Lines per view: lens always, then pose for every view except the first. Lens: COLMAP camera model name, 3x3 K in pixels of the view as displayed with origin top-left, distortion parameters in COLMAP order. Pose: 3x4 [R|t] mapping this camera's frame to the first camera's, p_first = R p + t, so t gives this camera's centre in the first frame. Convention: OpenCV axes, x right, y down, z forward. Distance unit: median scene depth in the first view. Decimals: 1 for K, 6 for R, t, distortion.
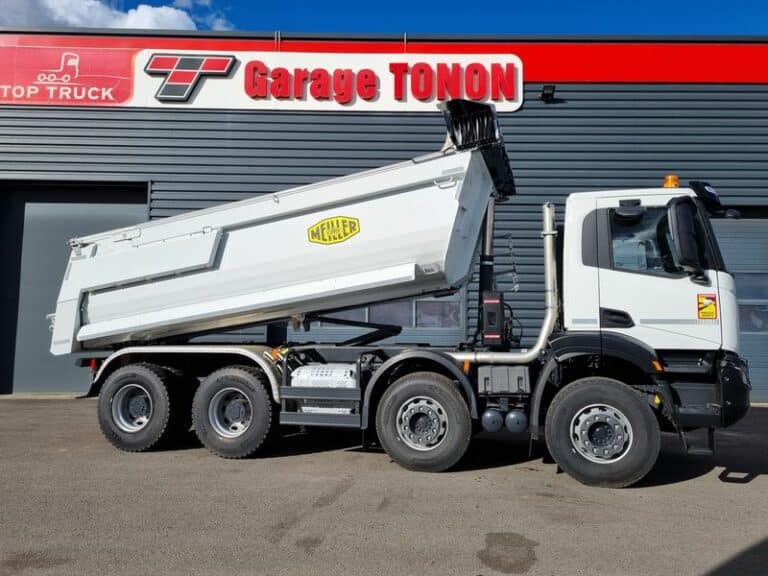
lens RADIAL K [[580.0, 0, 384.0], [0, 580.0, 288.0], [0, 0, 1]] dist [0.043305, -0.011864]
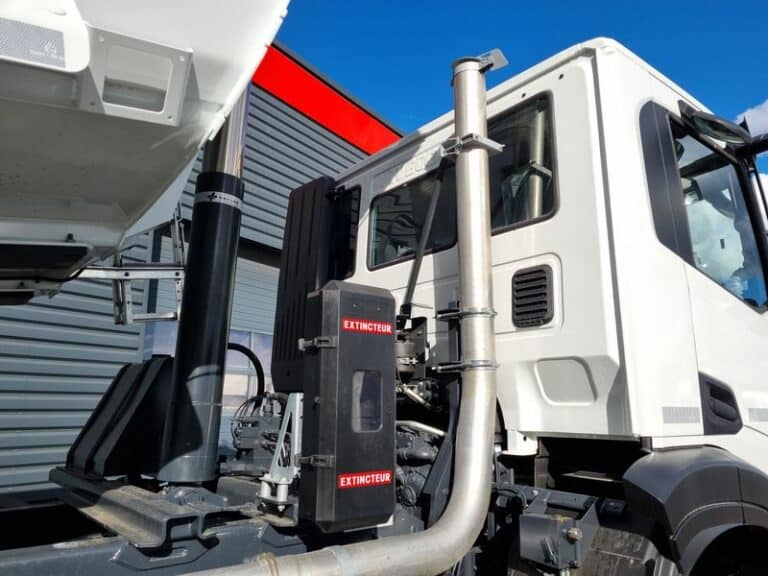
lens RADIAL K [[580.0, 0, 384.0], [0, 580.0, 288.0], [0, 0, 1]] dist [0.043305, -0.011864]
pose [[0.569624, 0.163521, 0.805475, -0.005805], [-0.070463, 0.986117, -0.150362, 0.039180], [-0.818880, 0.028893, 0.573238, 0.757174]]
